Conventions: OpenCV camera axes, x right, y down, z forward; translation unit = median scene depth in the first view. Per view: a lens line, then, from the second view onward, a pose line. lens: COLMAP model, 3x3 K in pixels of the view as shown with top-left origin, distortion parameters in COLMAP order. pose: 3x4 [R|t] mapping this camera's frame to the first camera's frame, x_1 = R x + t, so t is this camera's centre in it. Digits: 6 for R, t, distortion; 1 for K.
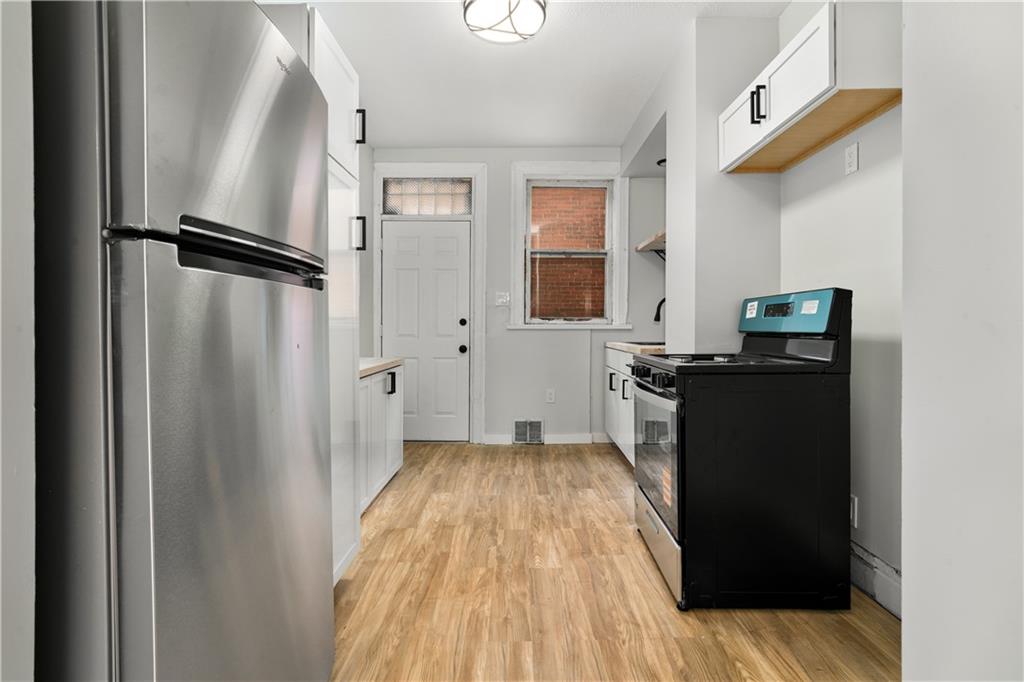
lens RADIAL K [[494.4, 0, 512.9], [0, 494.4, 339.9], [0, 0, 1]] dist [-0.002986, 0.000052]
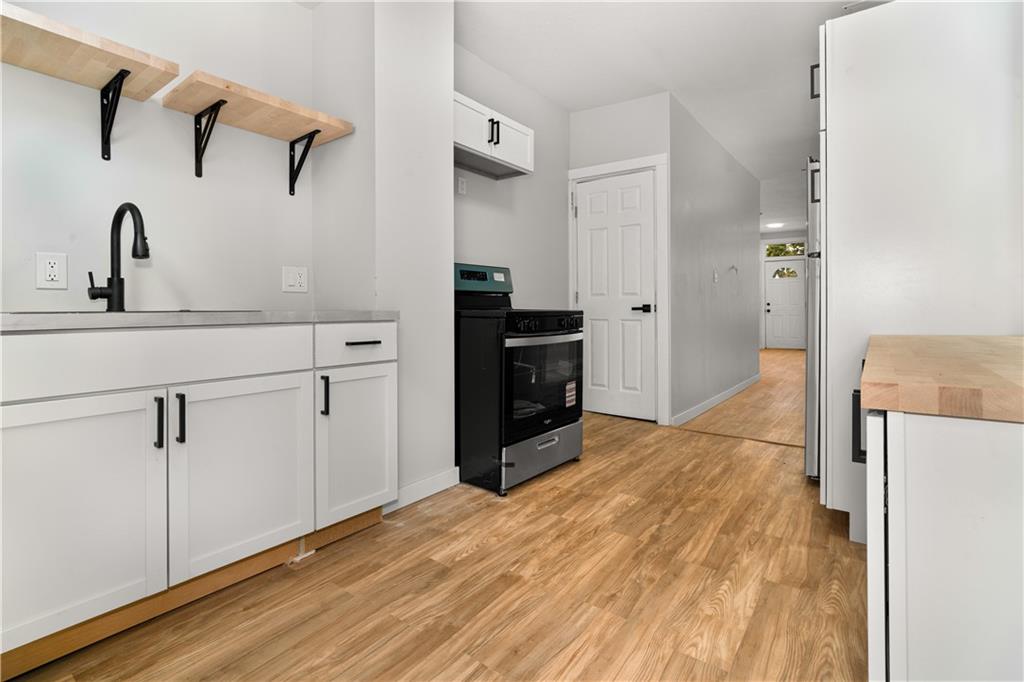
lens RADIAL K [[494.4, 0, 514.9], [0, 494.4, 303.6], [0, 0, 1]] dist [-0.002986, 0.000052]
pose [[-0.814369, 0.004365, 0.580331, -0.295906], [0.014415, 0.999815, 0.012709, 0.002941], [-0.580168, 0.018715, -0.814282, 1.643927]]
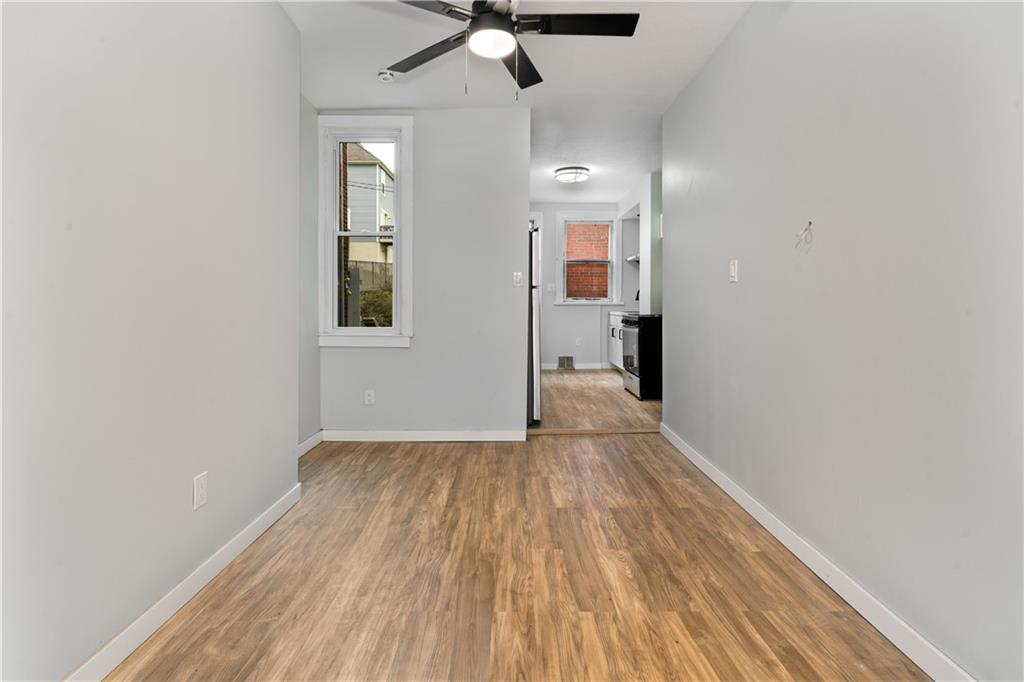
lens RADIAL K [[494.4, 0, 528.2], [0, 494.4, 307.1], [0, 0, 1]] dist [-0.002986, 0.000052]
pose [[0.999197, -0.000799, 0.040057, -0.279938], [0.001549, 0.999824, -0.018694, 0.034116], [-0.040035, 0.018742, 0.999022, -1.226302]]
